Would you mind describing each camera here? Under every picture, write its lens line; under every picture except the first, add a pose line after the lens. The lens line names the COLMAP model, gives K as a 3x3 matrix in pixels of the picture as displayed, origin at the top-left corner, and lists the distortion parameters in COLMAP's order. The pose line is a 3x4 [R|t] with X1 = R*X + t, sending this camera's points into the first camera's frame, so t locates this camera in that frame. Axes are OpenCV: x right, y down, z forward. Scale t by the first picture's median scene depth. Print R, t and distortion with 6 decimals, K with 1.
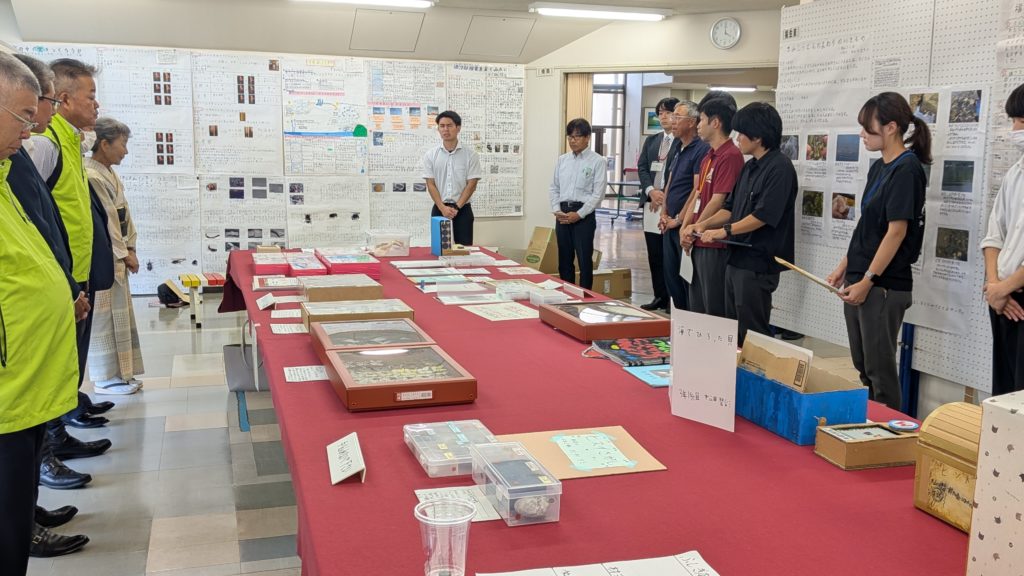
lens RADIAL K [[864.4, 0, 471.7], [0, 864.4, 291.1], [0, 0, 1]] dist [0.027107, -0.000461]
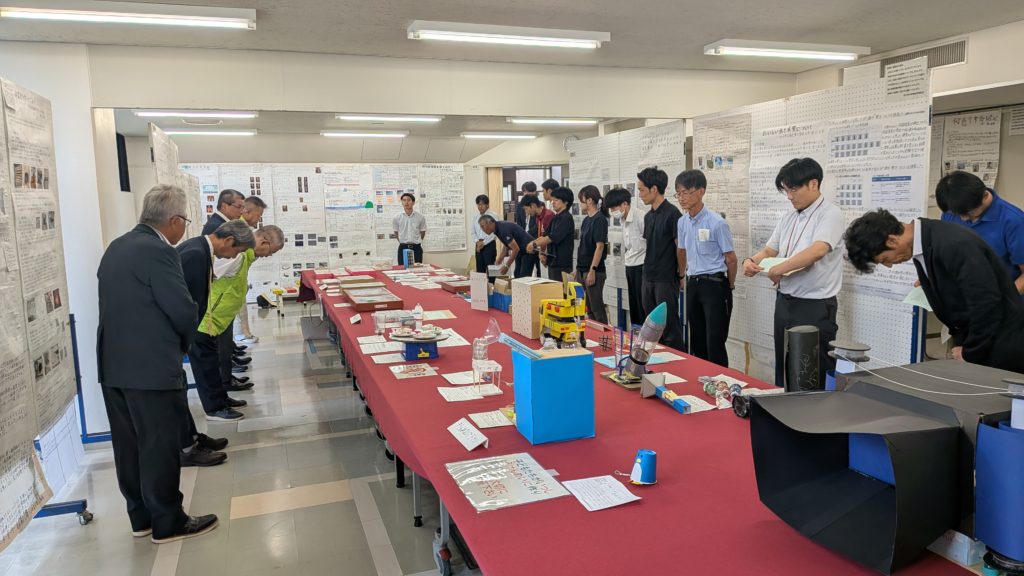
lens RADIAL K [[699.4, 0, 512.0], [0, 699.4, 288.0], [0, 0, 1]] dist [0.001278, 0.000034]
pose [[0.997669, -0.043879, 0.052270, 0.080939], [0.046116, 0.998036, -0.042390, 0.057782], [-0.050308, 0.044702, 0.997733, -0.432828]]
